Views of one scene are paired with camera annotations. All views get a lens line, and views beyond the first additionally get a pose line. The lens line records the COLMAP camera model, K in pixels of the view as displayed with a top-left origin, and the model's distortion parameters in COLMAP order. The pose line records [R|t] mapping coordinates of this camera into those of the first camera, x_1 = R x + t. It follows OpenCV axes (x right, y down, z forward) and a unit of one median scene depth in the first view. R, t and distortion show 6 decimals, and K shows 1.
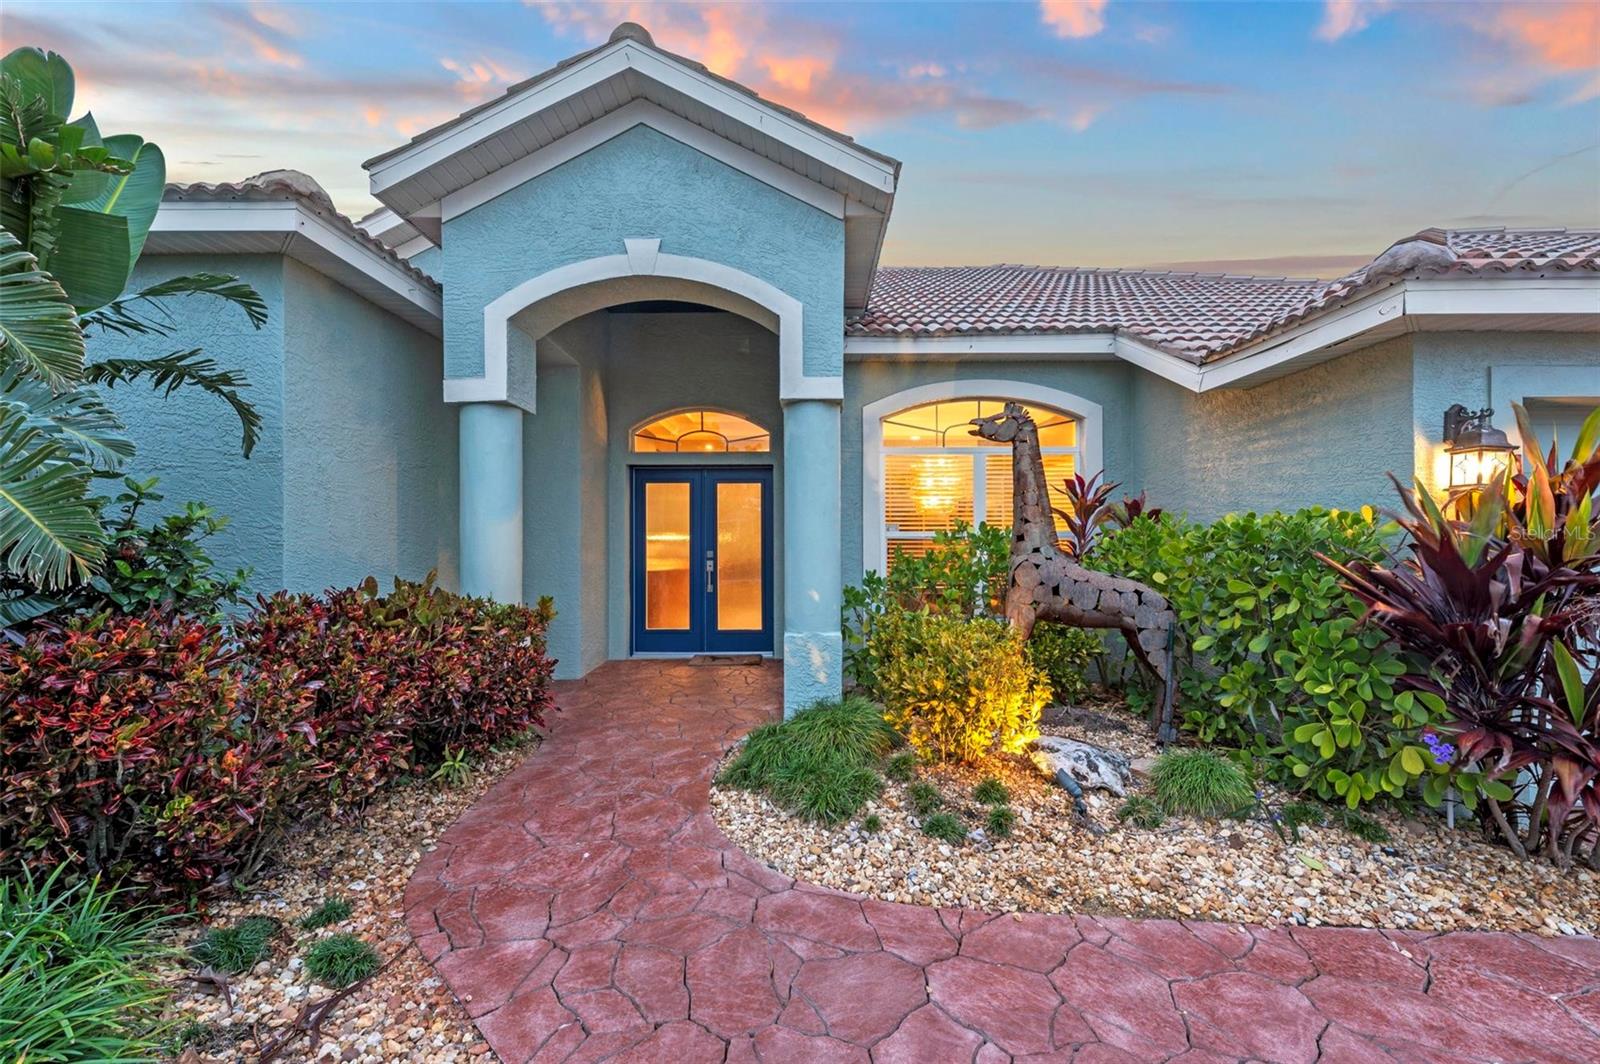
lens RADIAL K [[650.7, 0, 806.5], [0, 650.7, 533.2], [0, 0, 1]] dist [0.000543, -0.000253]
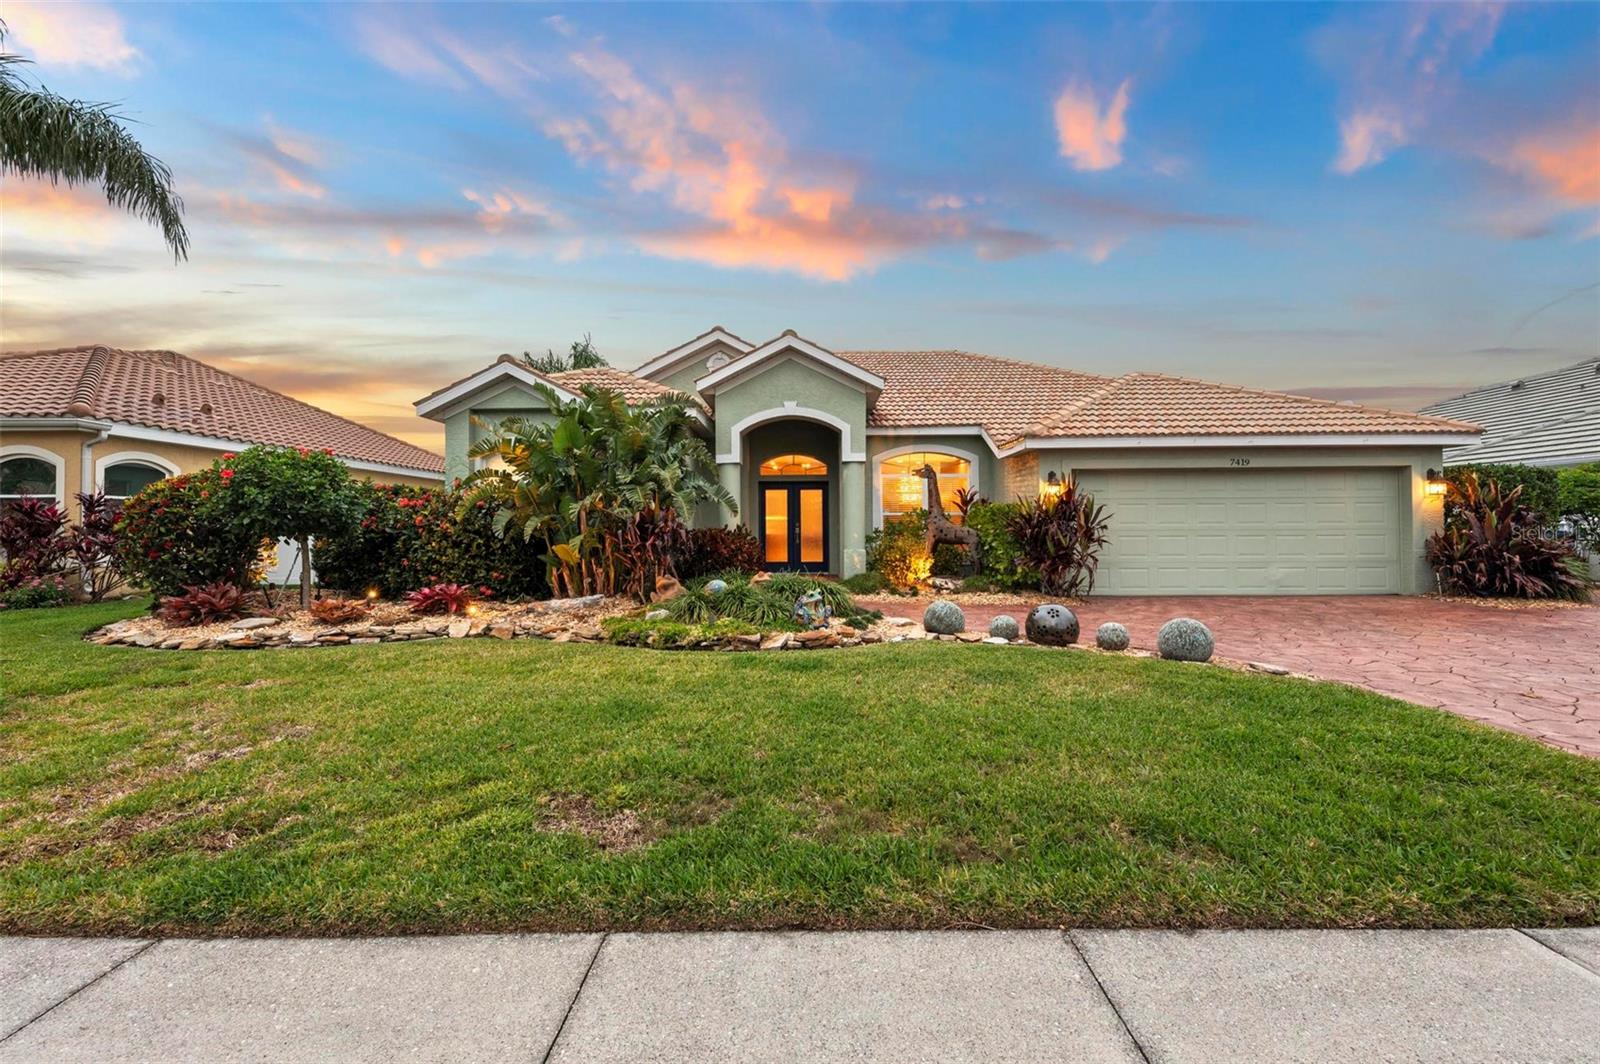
lens RADIAL K [[650.7, 0, 806.5], [0, 650.7, 533.2], [0, 0, 1]] dist [0.000543, -0.000253]
pose [[0.999967, -0.005712, -0.005842, -0.156805], [0.005800, 0.999870, 0.015045, 0.041938], [0.005755, -0.015078, 0.999870, -1.521115]]
